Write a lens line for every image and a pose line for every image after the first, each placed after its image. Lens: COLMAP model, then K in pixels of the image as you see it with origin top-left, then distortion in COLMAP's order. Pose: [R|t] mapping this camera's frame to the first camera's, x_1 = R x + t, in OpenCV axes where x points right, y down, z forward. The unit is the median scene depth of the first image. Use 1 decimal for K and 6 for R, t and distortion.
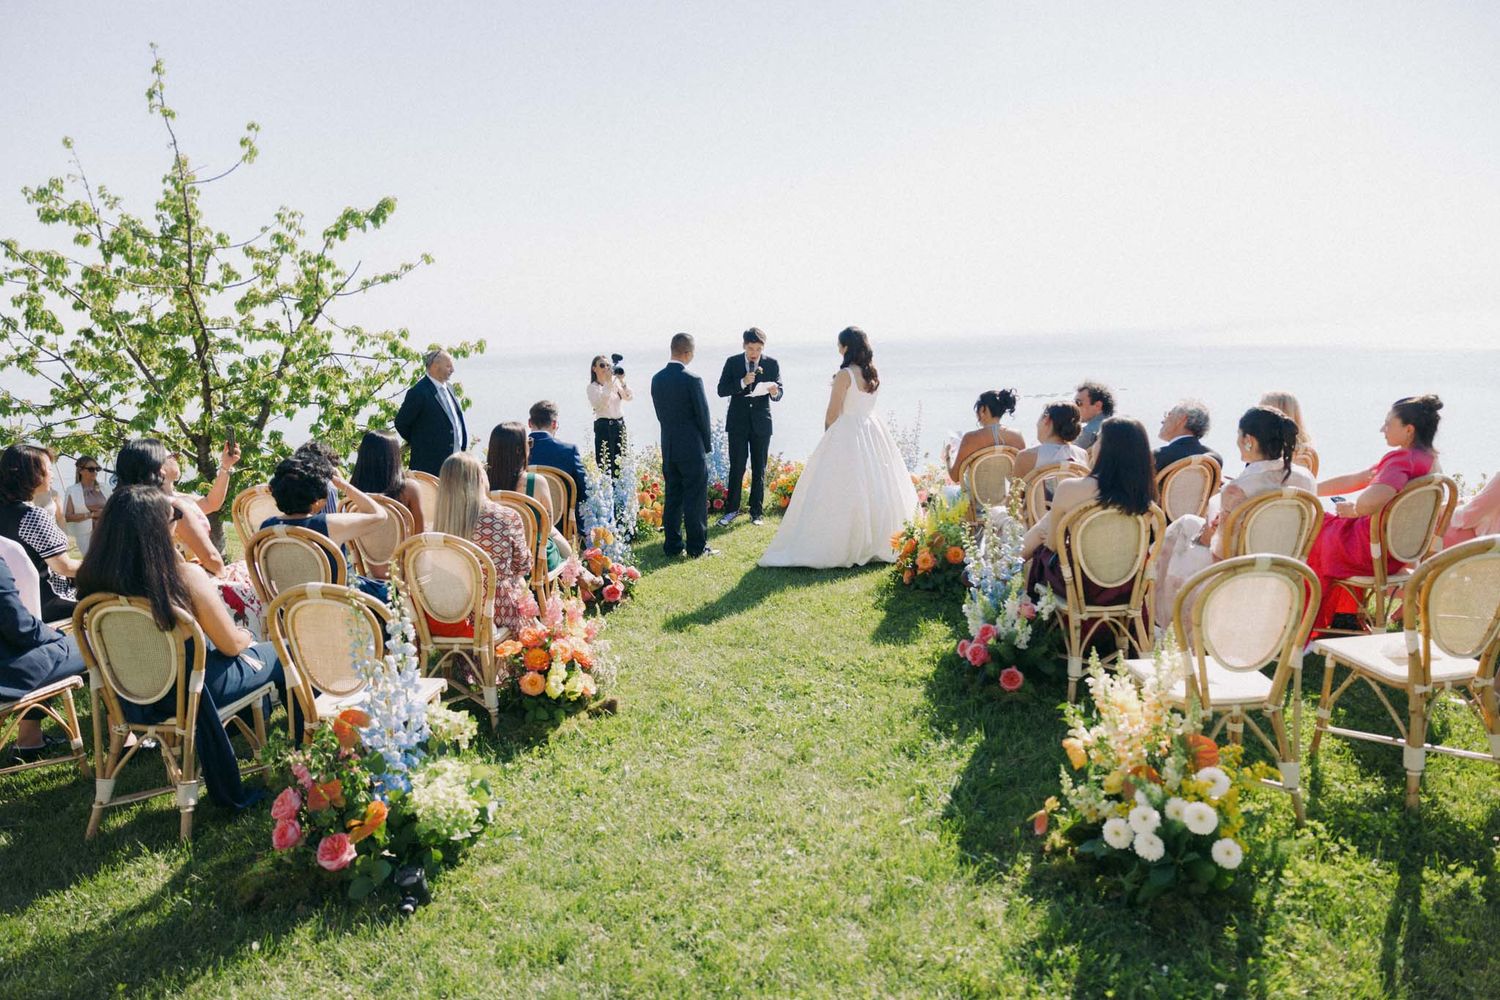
lens RADIAL K [[1028.0, 0, 750.0], [0, 1028.0, 500.0], [0, 0, 1]] dist [-0.034562, 0.039771]
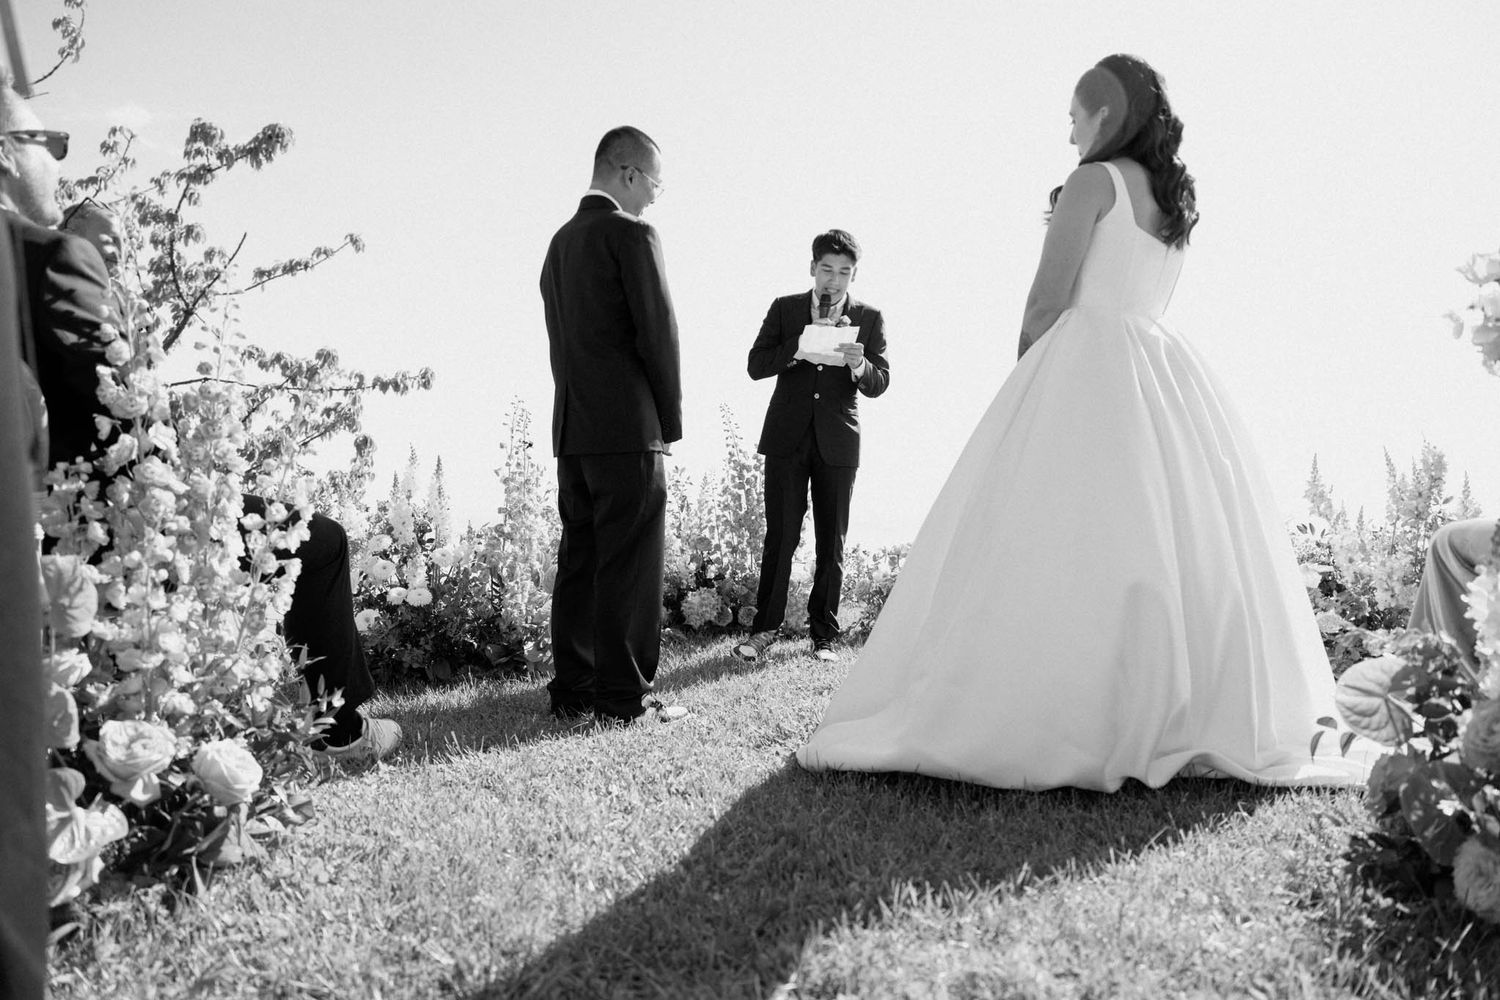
lens RADIAL K [[1230.7, 0, 750.0], [0, 1230.7, 500.0], [0, 0, 1]] dist [-0.002020, -0.000711]
pose [[0.996087, 0.048908, -0.073610, 0.013429], [-0.057648, 0.990889, -0.121717, 0.023193], [0.066987, 0.125484, 0.989832, 0.469014]]
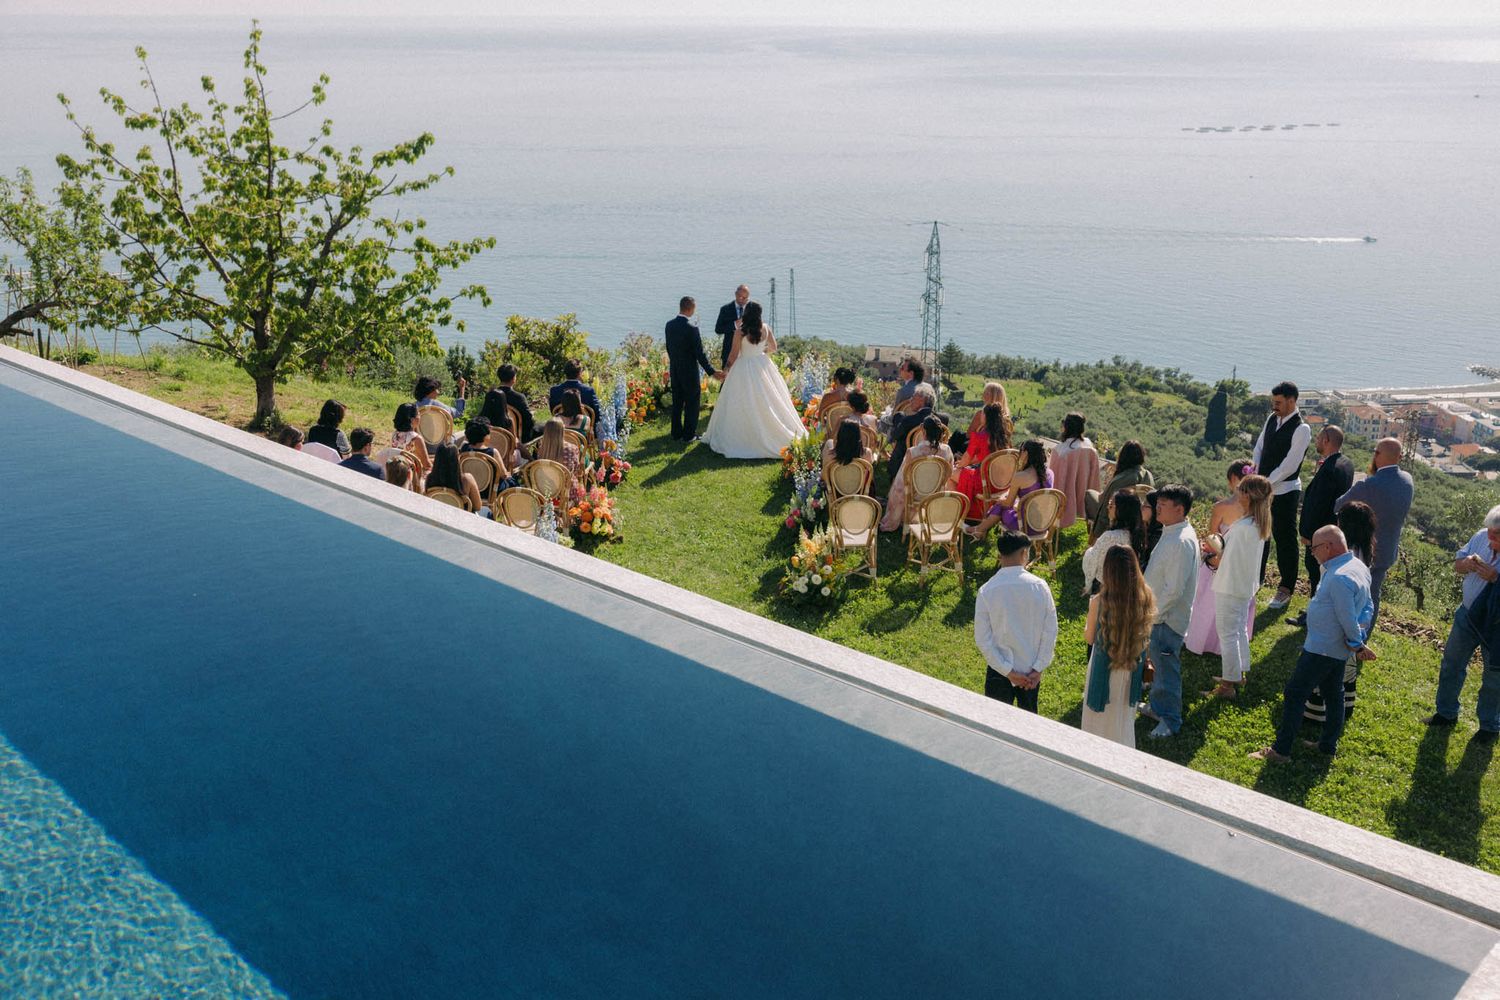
lens RADIAL K [[1527.7, 0, 750.0], [0, 1527.7, 500.0], [0, 0, 1]] dist [-0.003187, -0.004988]
pose [[0.999064, 0.043237, -0.001080, 0.097061], [-0.042572, 0.987479, 0.151896, -0.268820], [0.007634, -0.151708, 0.988396, -1.527579]]
